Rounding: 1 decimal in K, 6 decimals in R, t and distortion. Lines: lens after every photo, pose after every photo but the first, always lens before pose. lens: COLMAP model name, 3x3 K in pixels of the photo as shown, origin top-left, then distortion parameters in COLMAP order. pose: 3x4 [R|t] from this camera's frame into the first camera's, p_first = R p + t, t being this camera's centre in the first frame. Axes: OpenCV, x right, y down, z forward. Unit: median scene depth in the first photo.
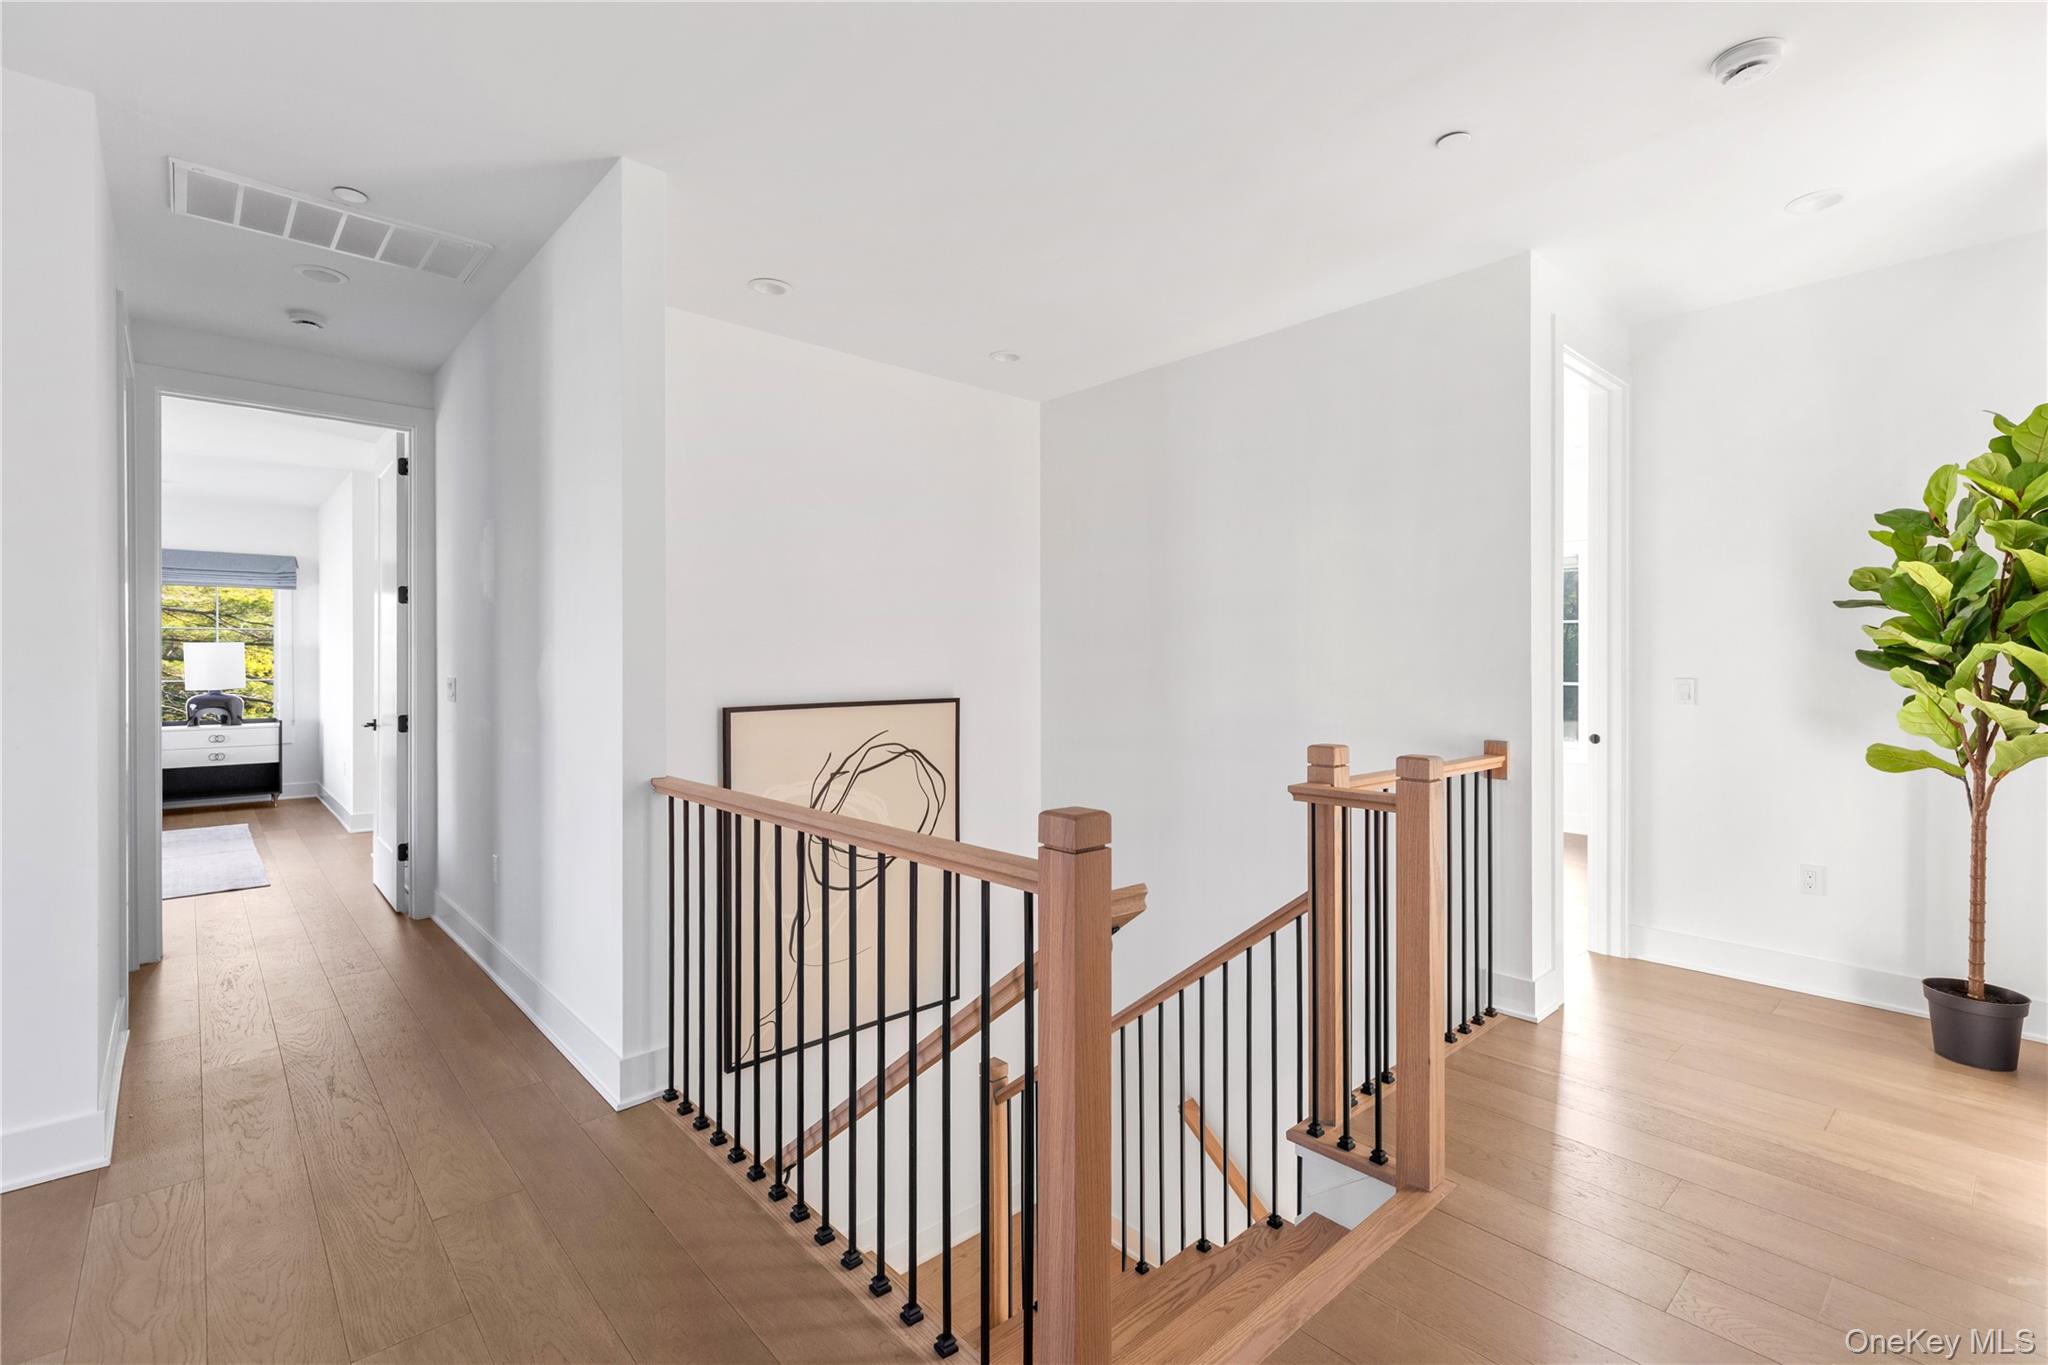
lens RADIAL K [[944.5, 0, 1042.4], [0, 944.5, 671.7], [0, 0, 1]] dist [-0.000328, 0.000567]
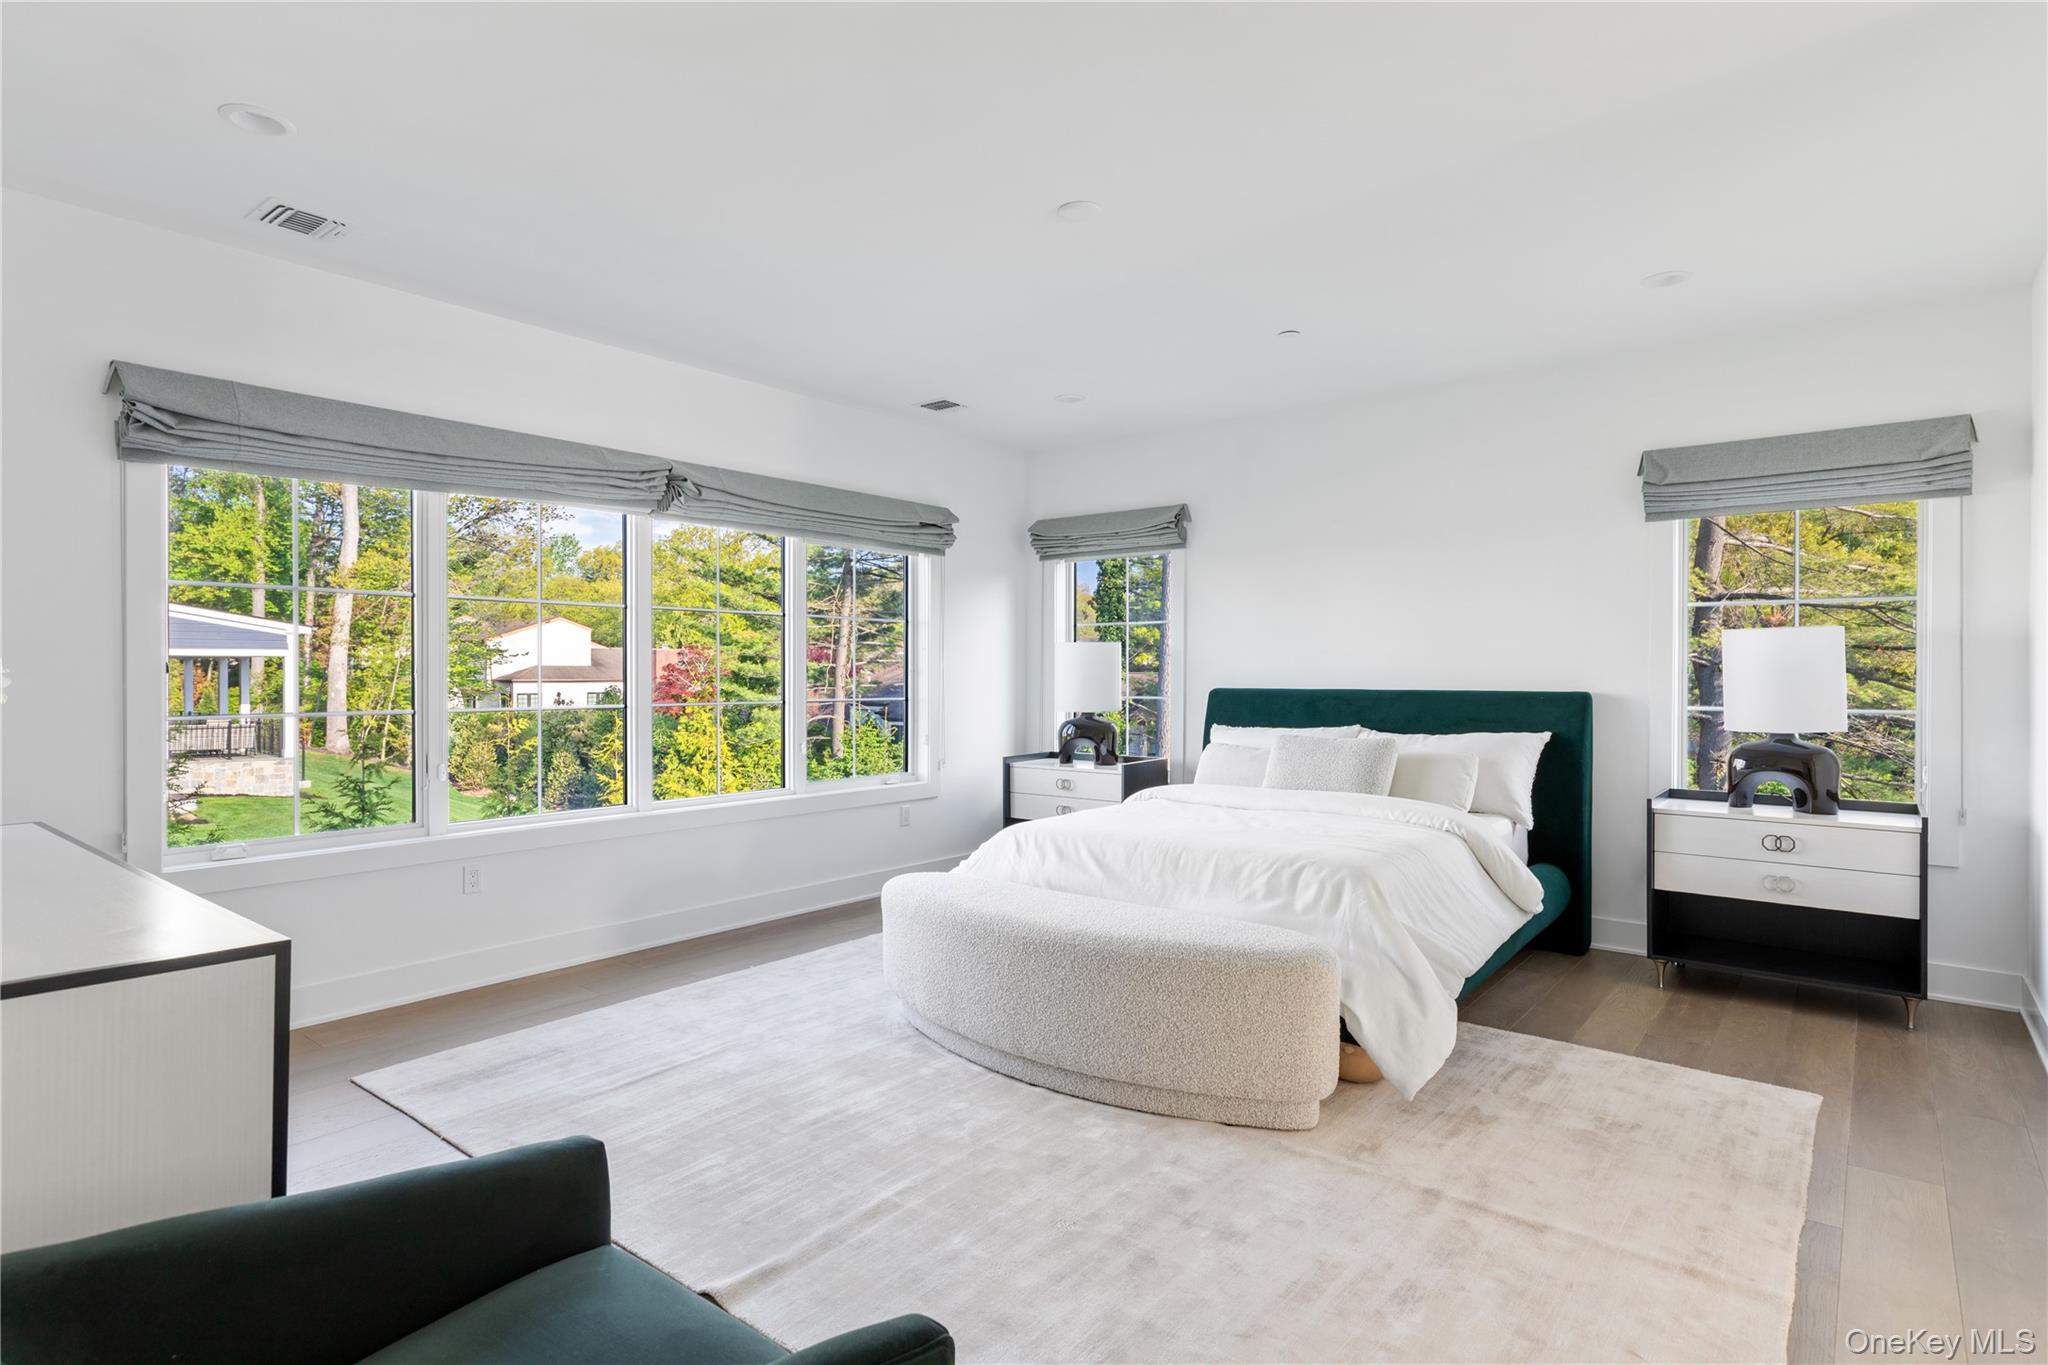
lens RADIAL K [[1014.0, 0, 1037.4], [0, 1014.0, 681.3], [0, 0, 1]] dist [-0.002287, 0.000155]
pose [[0.144011, 0.005758, -0.989559, -0.435589], [-0.004141, 0.999978, 0.005215, -0.006768], [0.989567, 0.003347, 0.144031, 0.564547]]
